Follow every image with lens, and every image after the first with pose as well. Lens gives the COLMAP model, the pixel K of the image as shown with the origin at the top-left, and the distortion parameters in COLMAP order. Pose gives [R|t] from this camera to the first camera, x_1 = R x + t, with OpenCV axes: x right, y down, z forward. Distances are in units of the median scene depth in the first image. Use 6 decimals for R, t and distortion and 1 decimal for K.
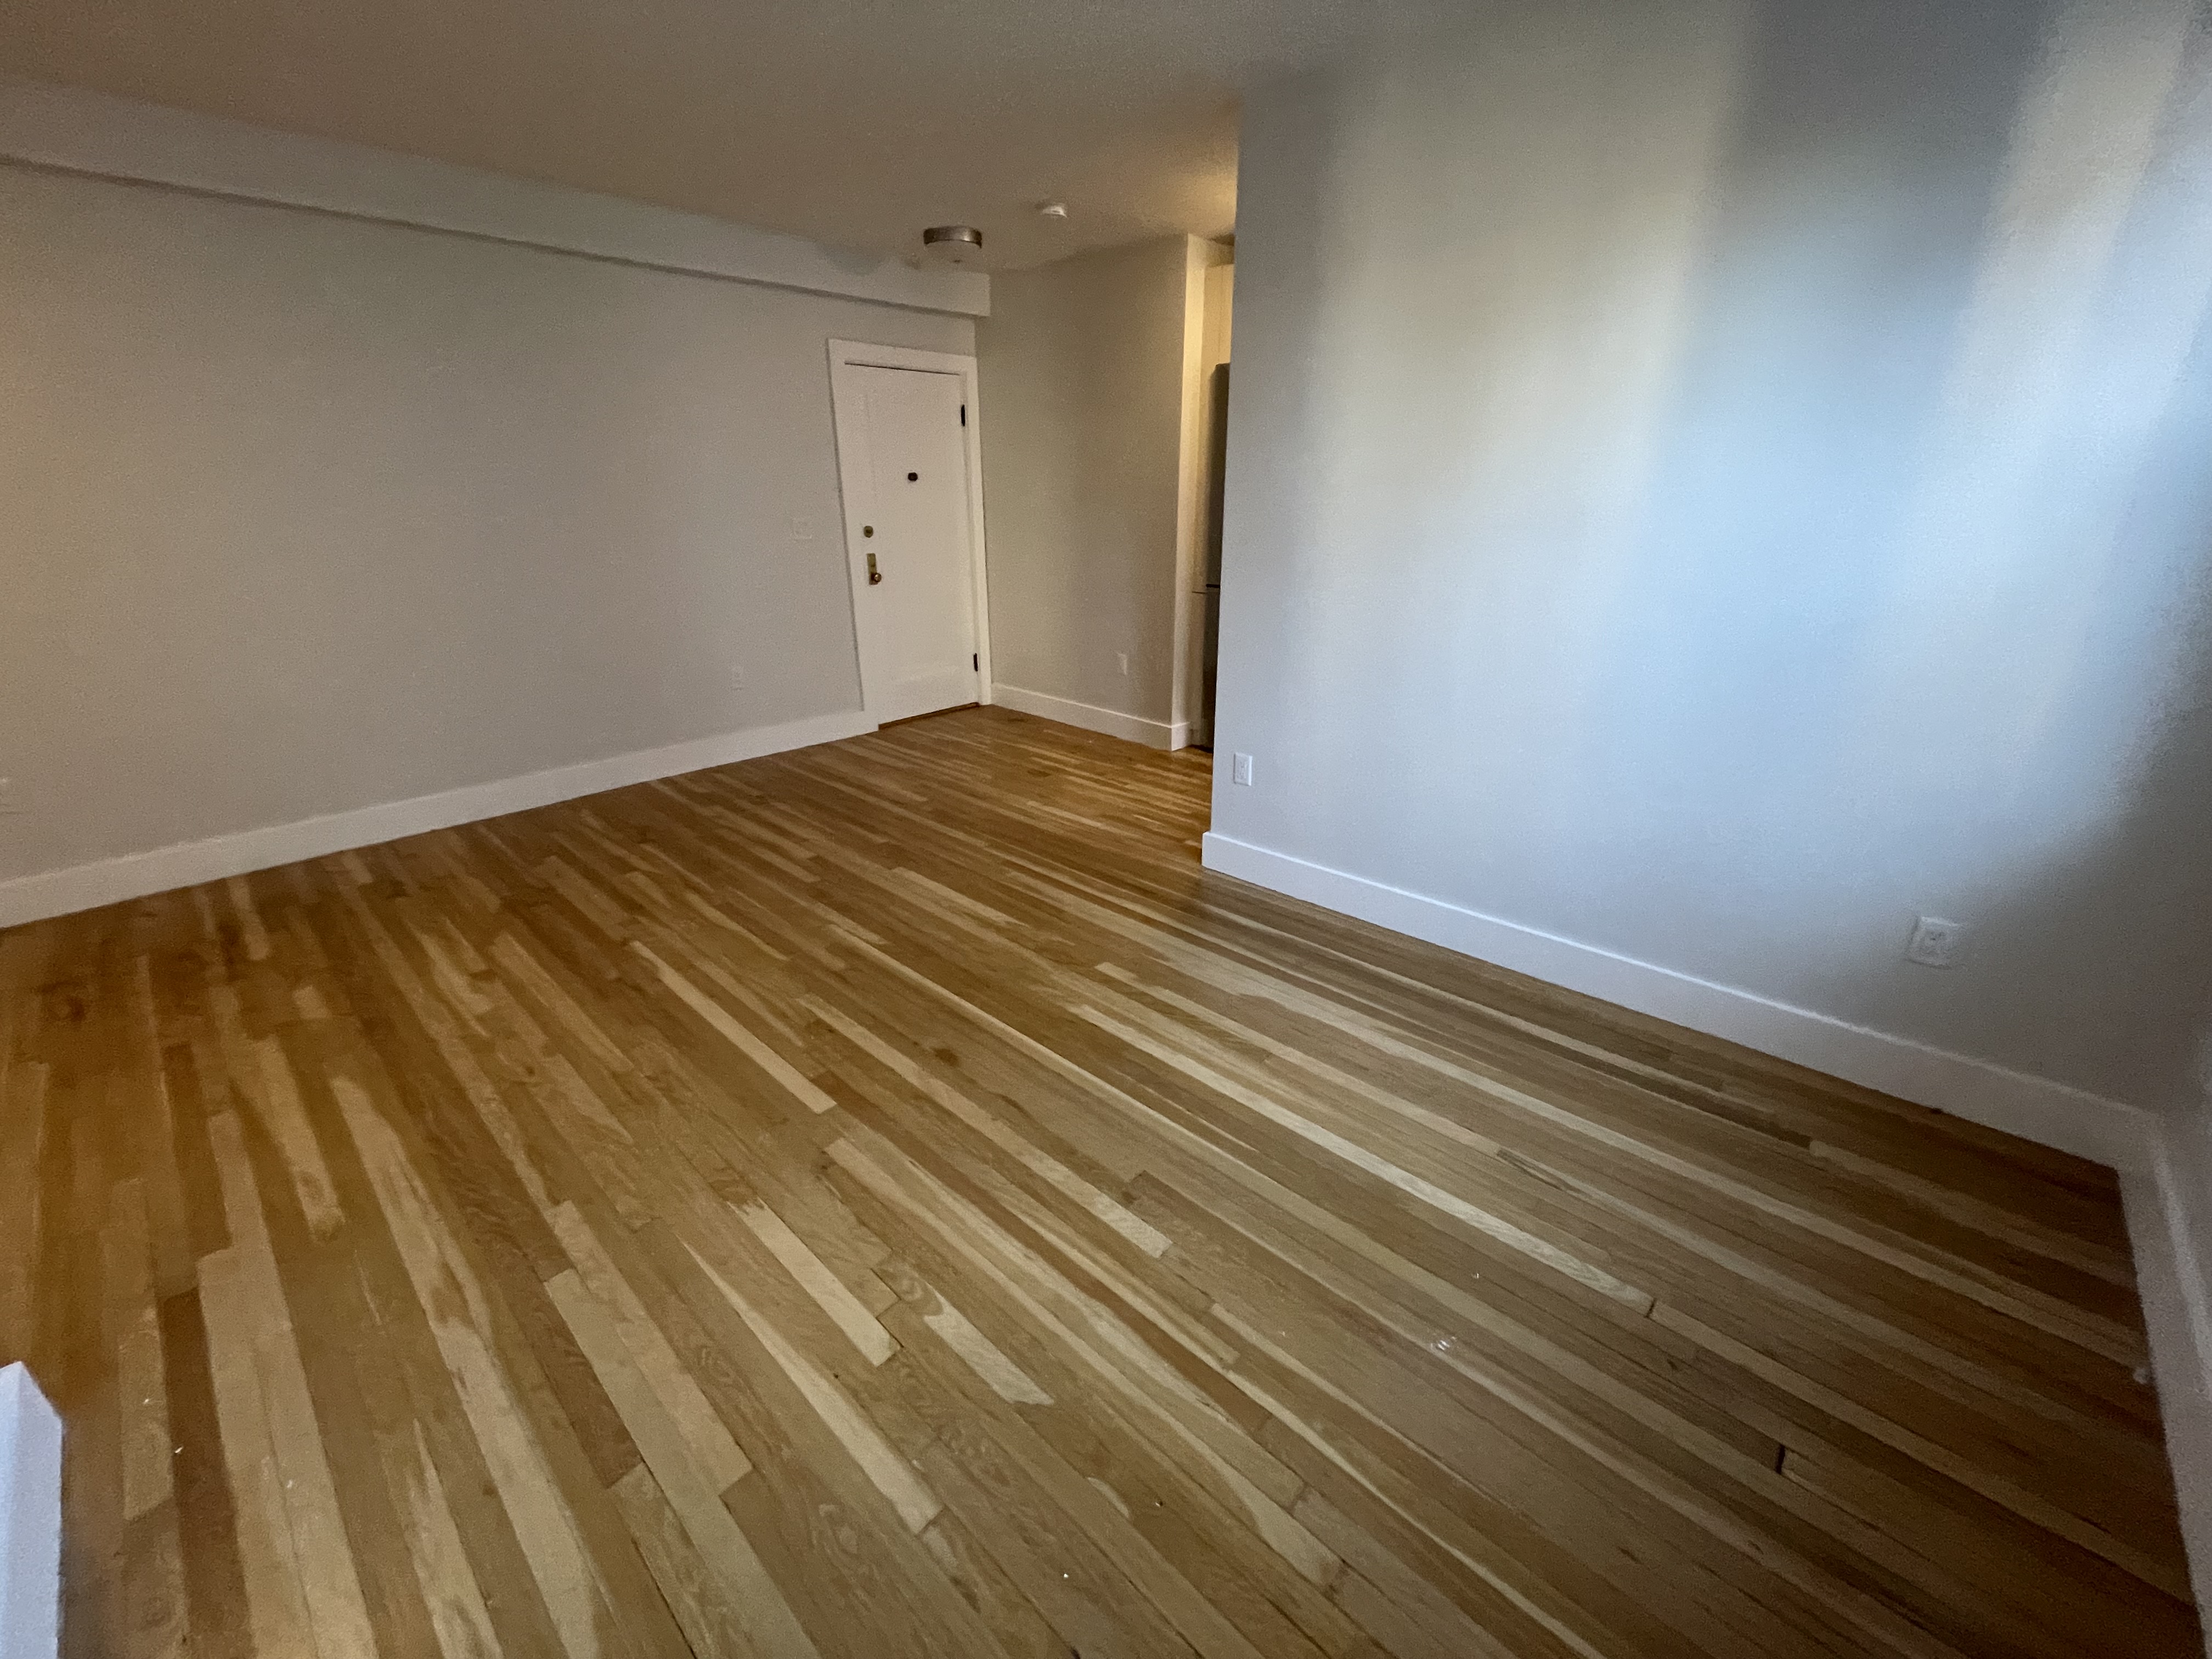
lens RADIAL K [[888.0, 0, 1105.1], [0, 888.0, 822.9], [0, 0, 1]] dist [0.000305, -0.001545]
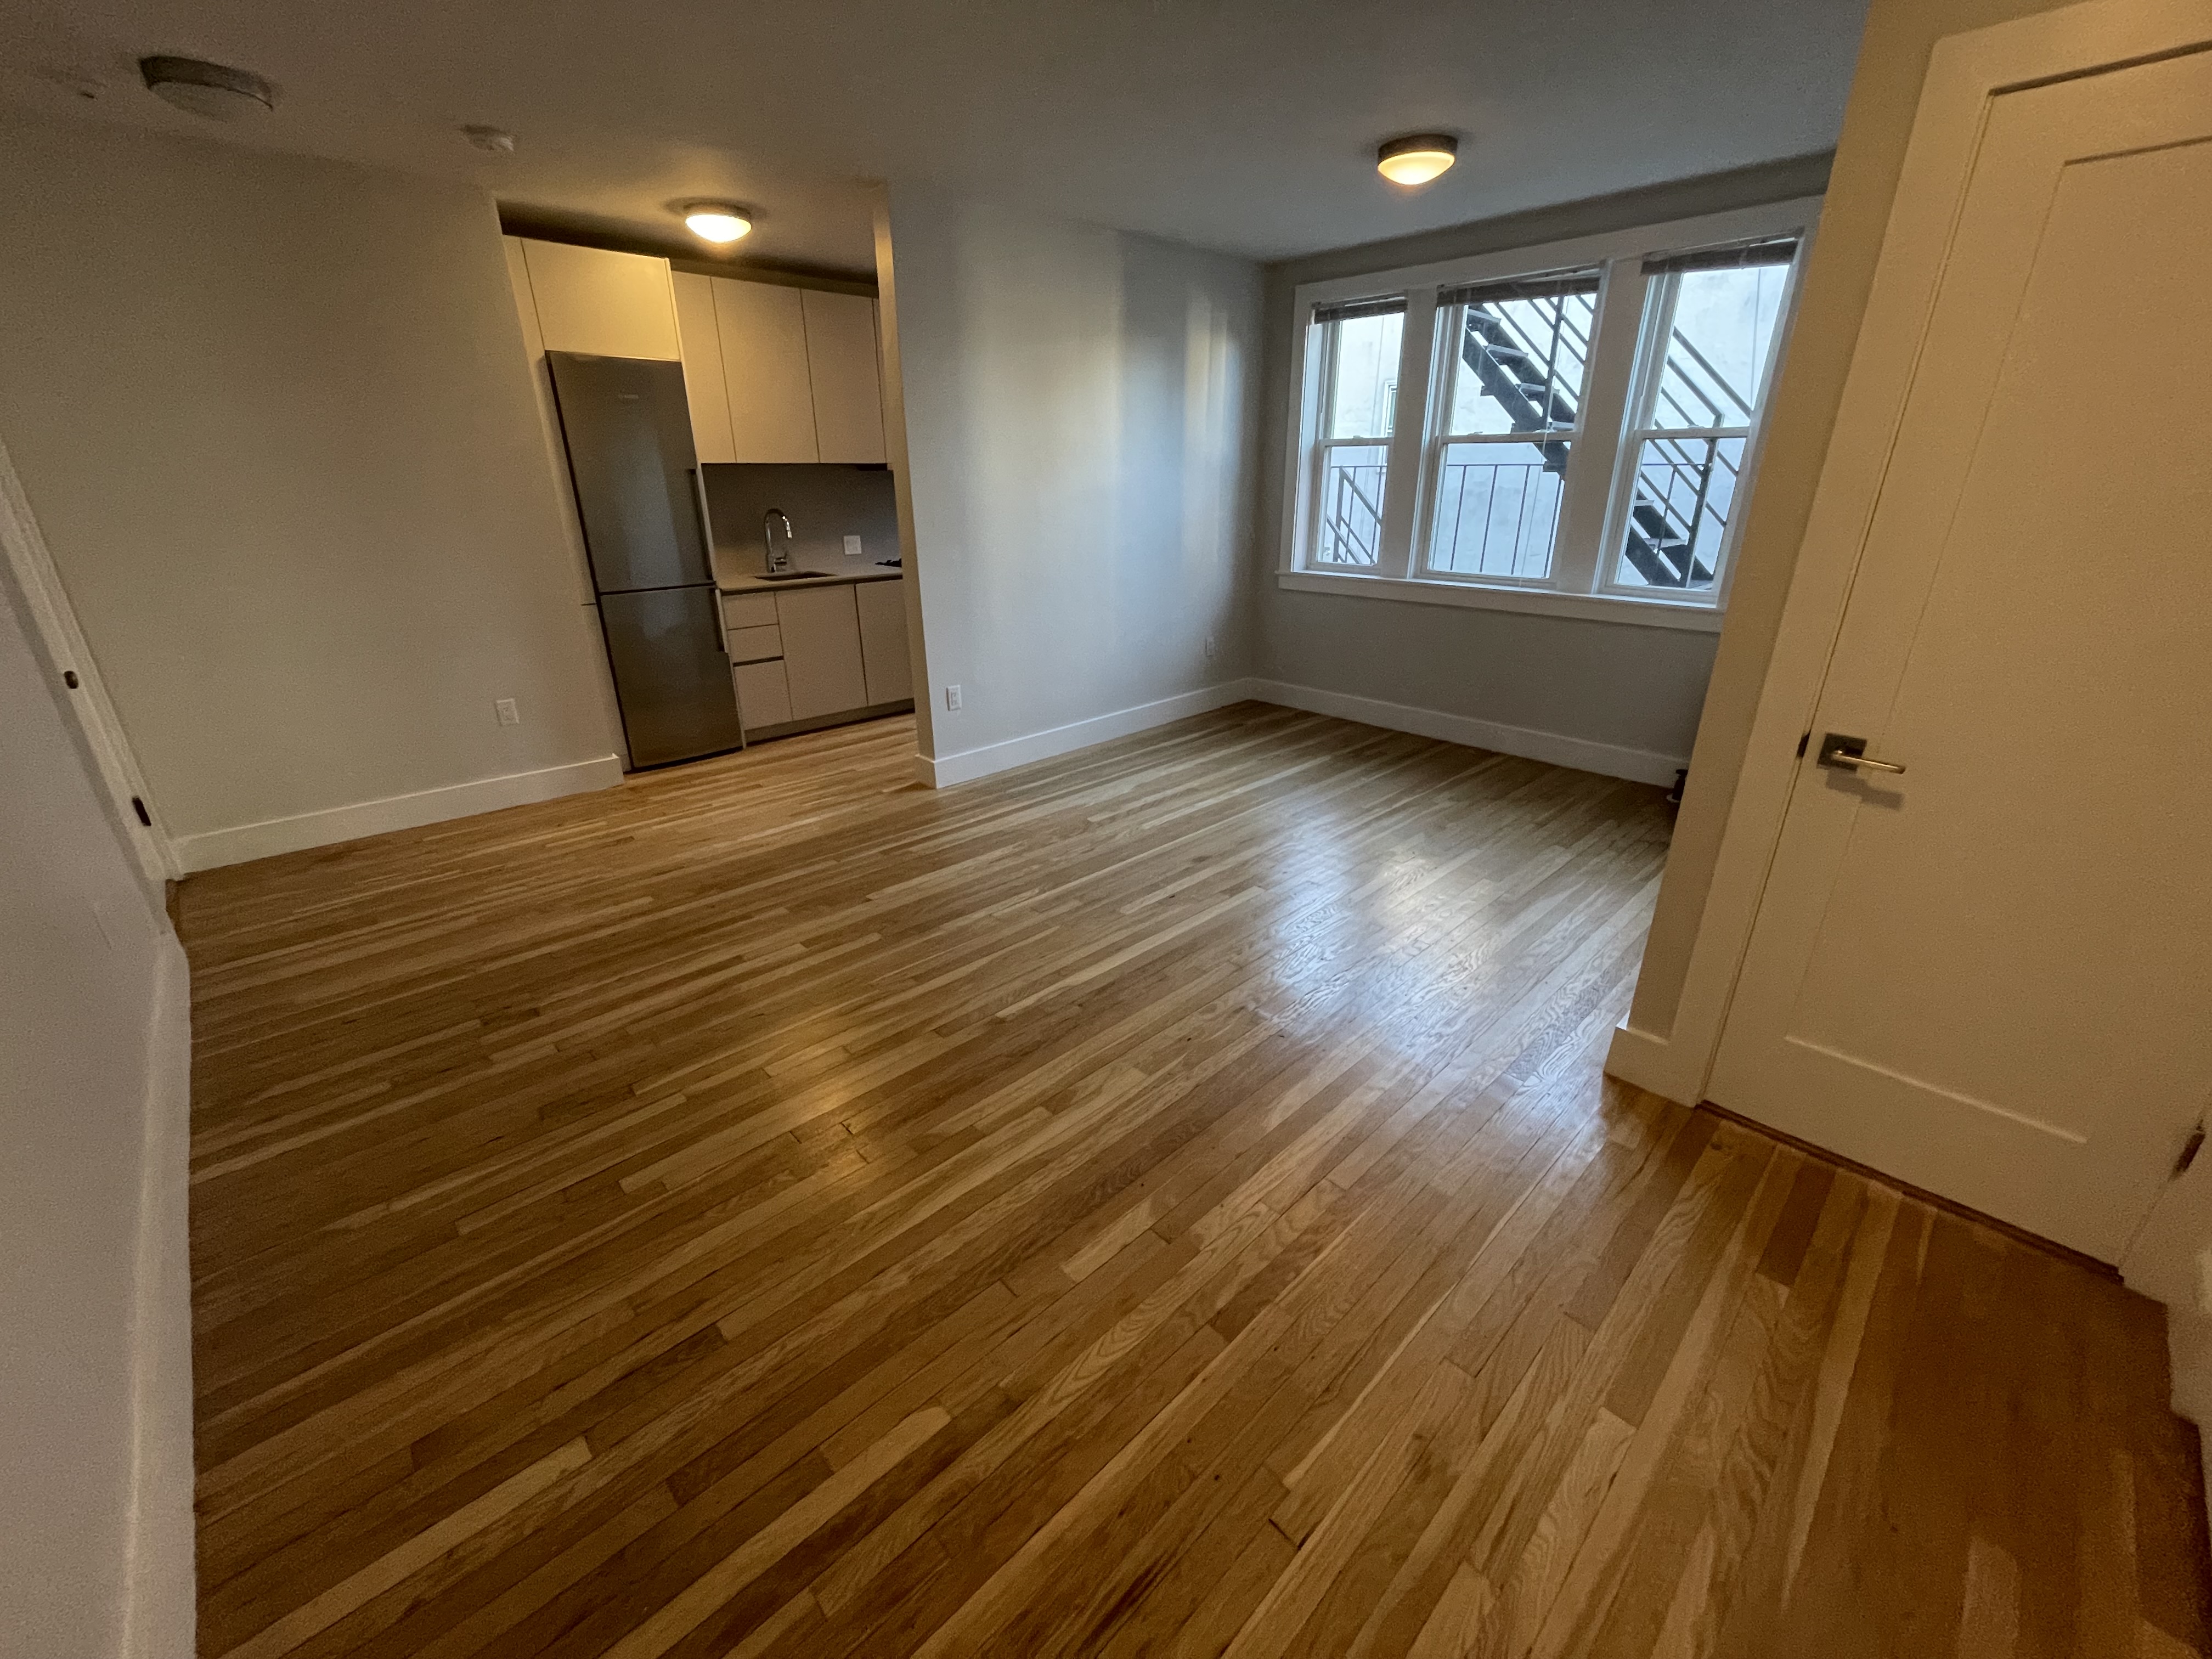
lens RADIAL K [[888.0, 0, 1101.0], [0, 888.0, 824.0], [0, 0, 1]] dist [0.000305, -0.001545]
pose [[0.066399, -0.370441, 0.926480, -1.226507], [0.365928, 0.872873, 0.322782, -0.264944], [-0.928271, 0.317593, 0.193512, 0.667261]]
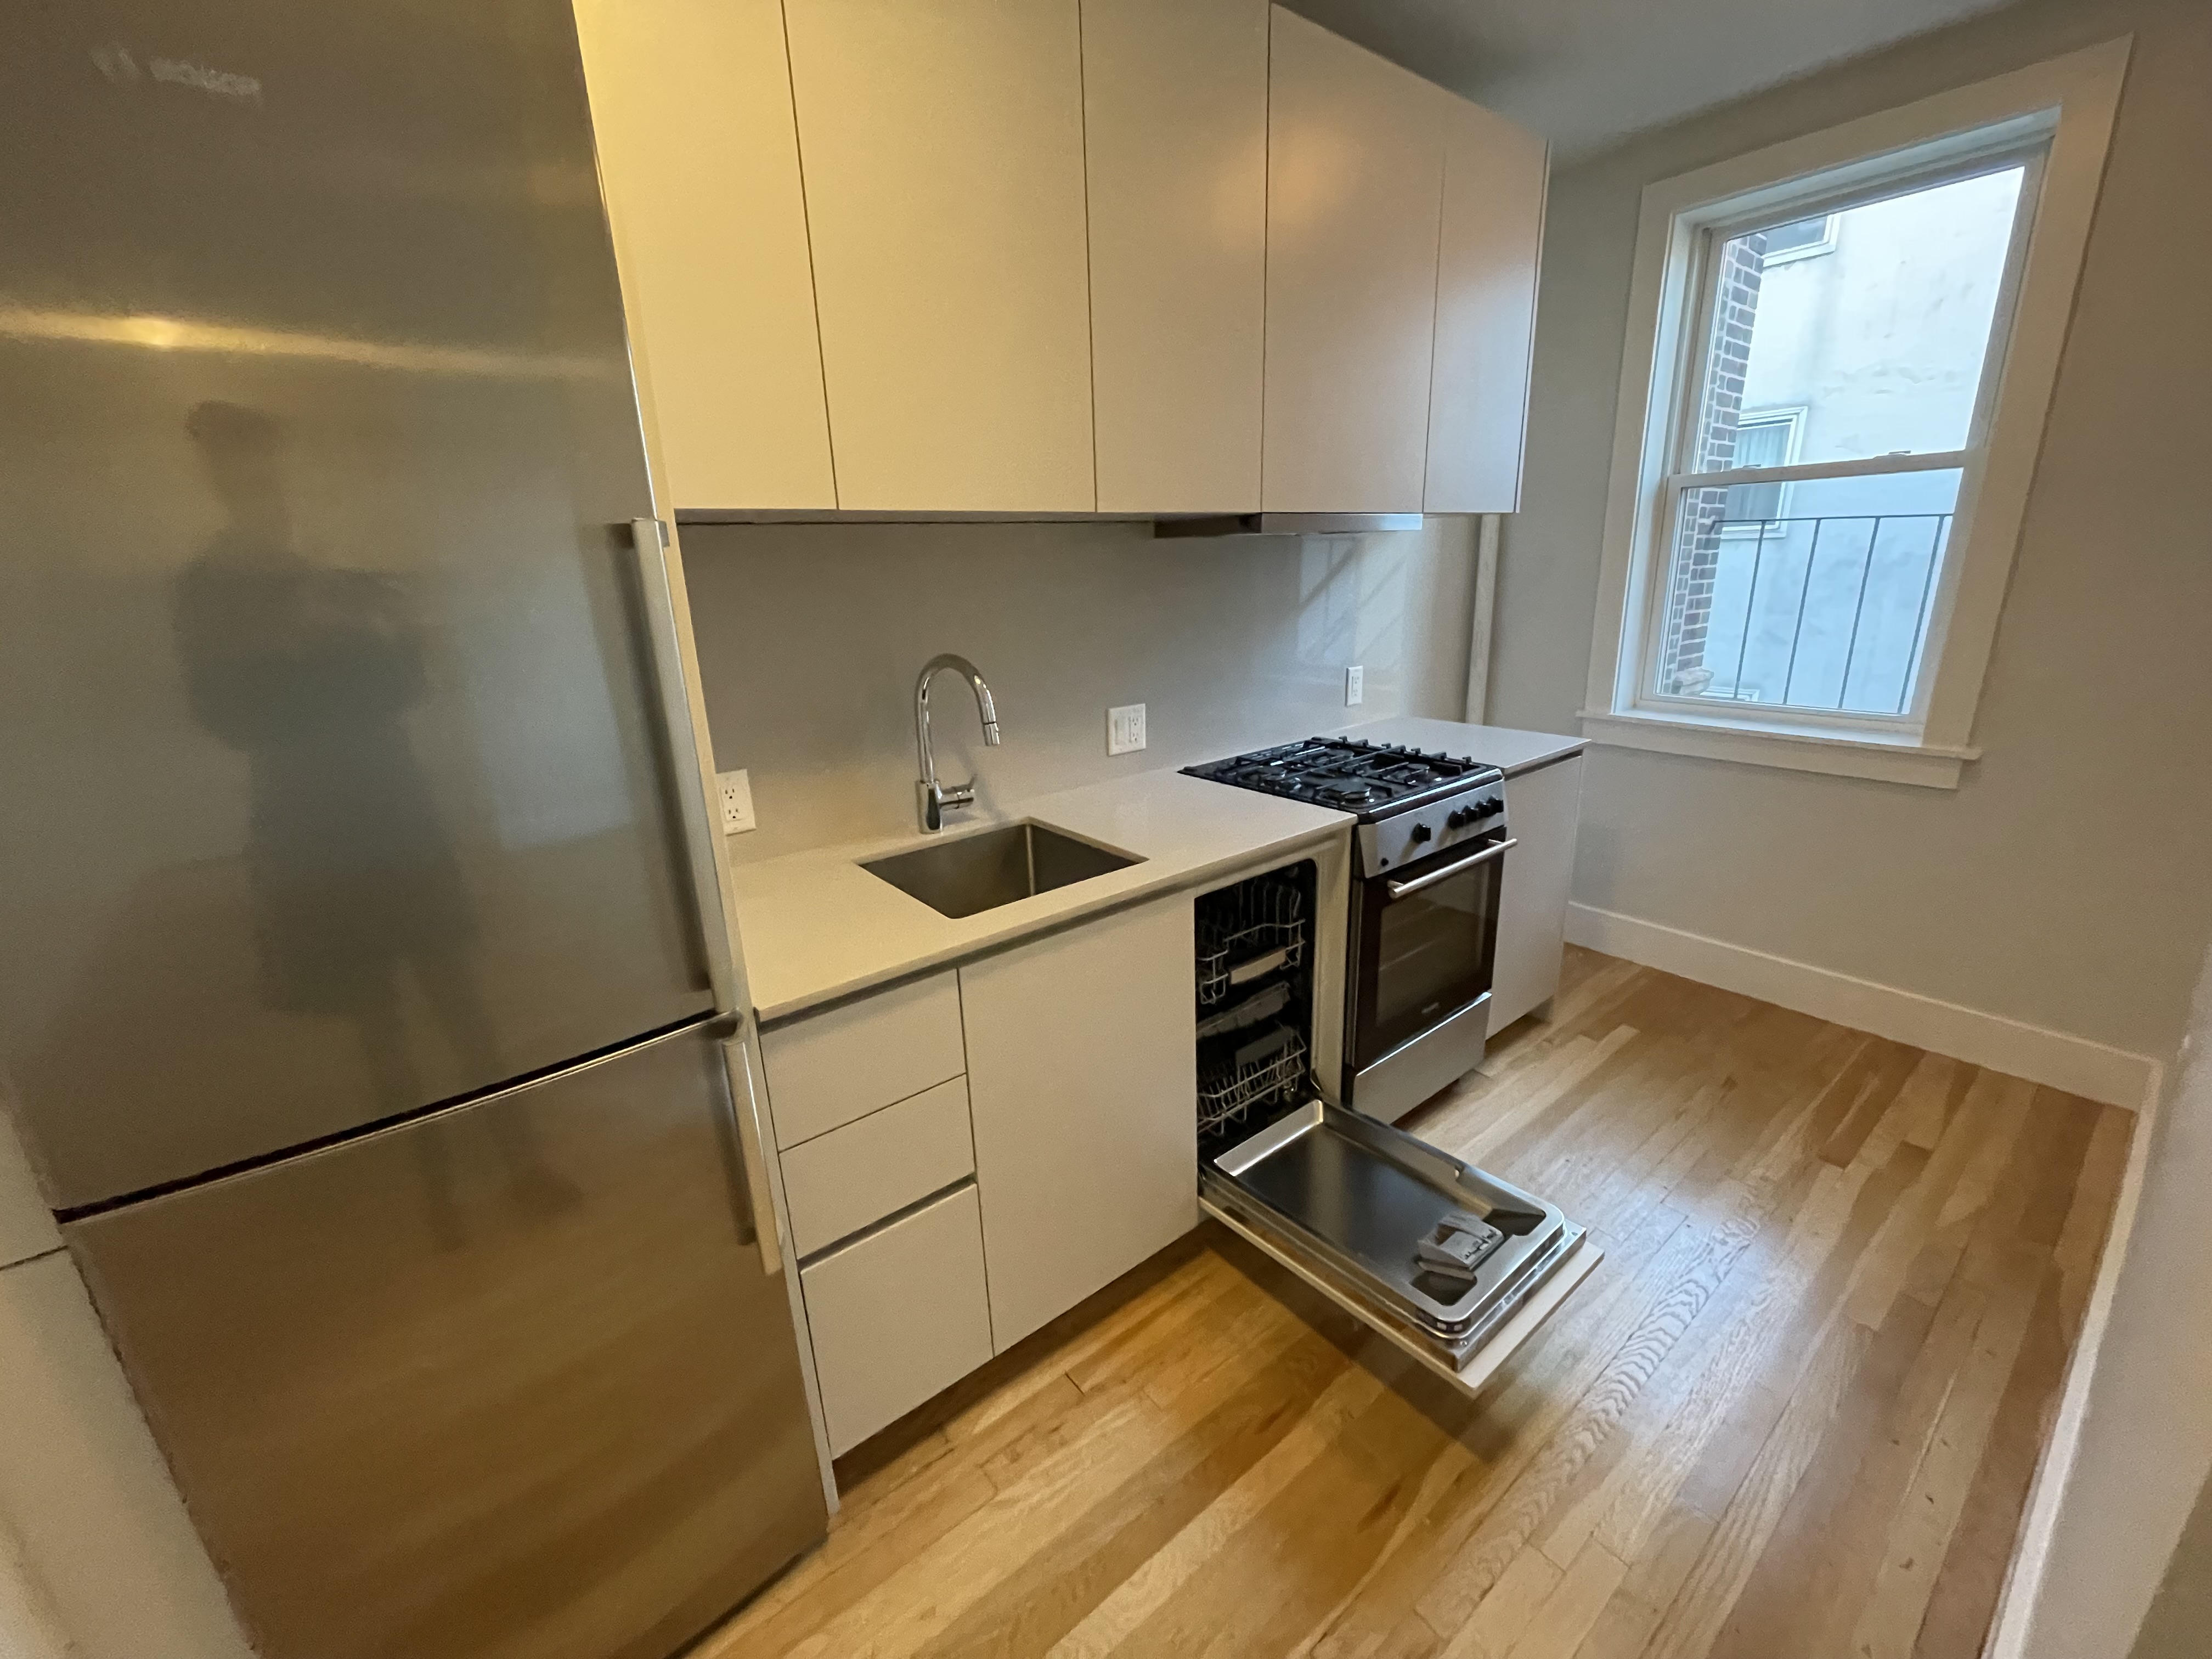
lens RADIAL K [[888.0, 0, 1097.1], [0, 888.0, 825.4], [0, 0, 1]] dist [0.000305, -0.001545]
pose [[0.165215, -0.286545, 0.943714, 0.021674], [0.389176, 0.898159, 0.204581, -0.457053], [-0.906226, 0.333471, 0.259906, 1.205562]]
